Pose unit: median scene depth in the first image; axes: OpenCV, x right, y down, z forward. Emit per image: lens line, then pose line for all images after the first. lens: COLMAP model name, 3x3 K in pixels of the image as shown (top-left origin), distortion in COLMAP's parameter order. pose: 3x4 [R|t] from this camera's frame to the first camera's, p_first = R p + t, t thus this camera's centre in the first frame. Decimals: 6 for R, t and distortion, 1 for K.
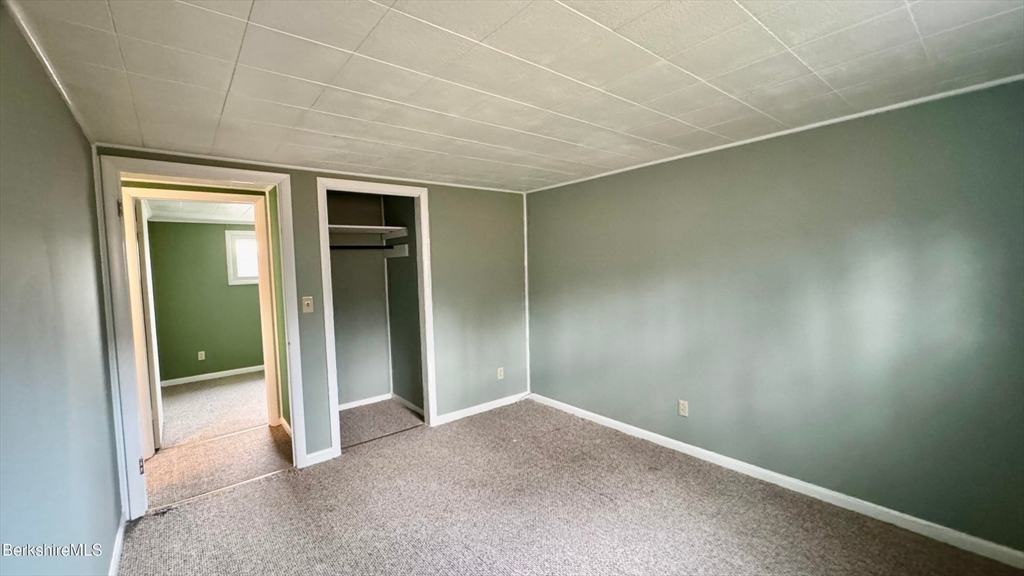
lens RADIAL K [[409.3, 0, 511.2], [0, 409.3, 286.1], [0, 0, 1]] dist [-0.003042, -0.000196]
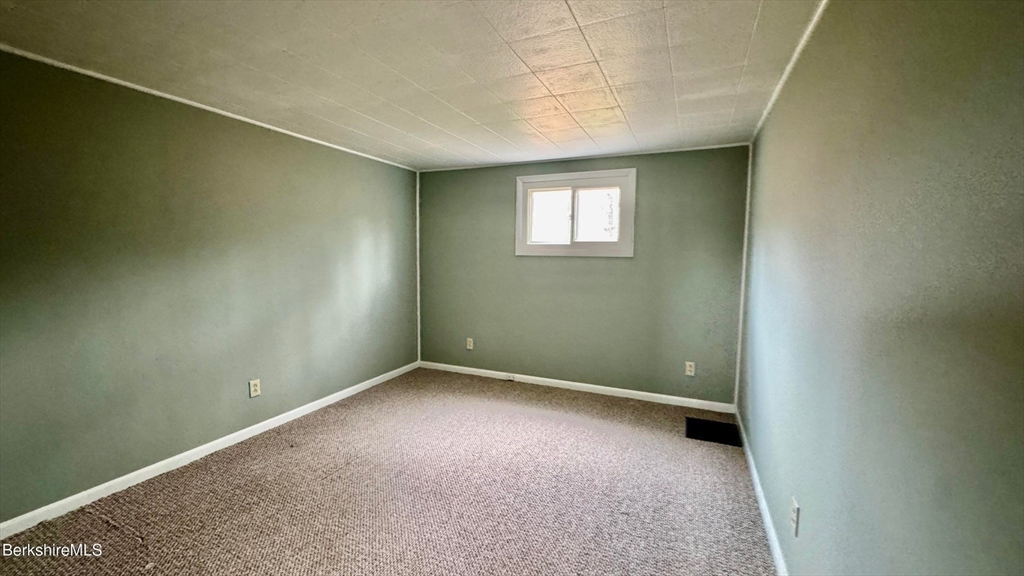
lens RADIAL K [[409.3, 0, 511.2], [0, 409.3, 286.1], [0, 0, 1]] dist [-0.003042, -0.000196]
pose [[-0.444336, -0.053760, 0.894246, -0.894779], [0.045974, 0.995514, 0.082692, -0.002978], [-0.894680, 0.077855, -0.439871, 1.075921]]
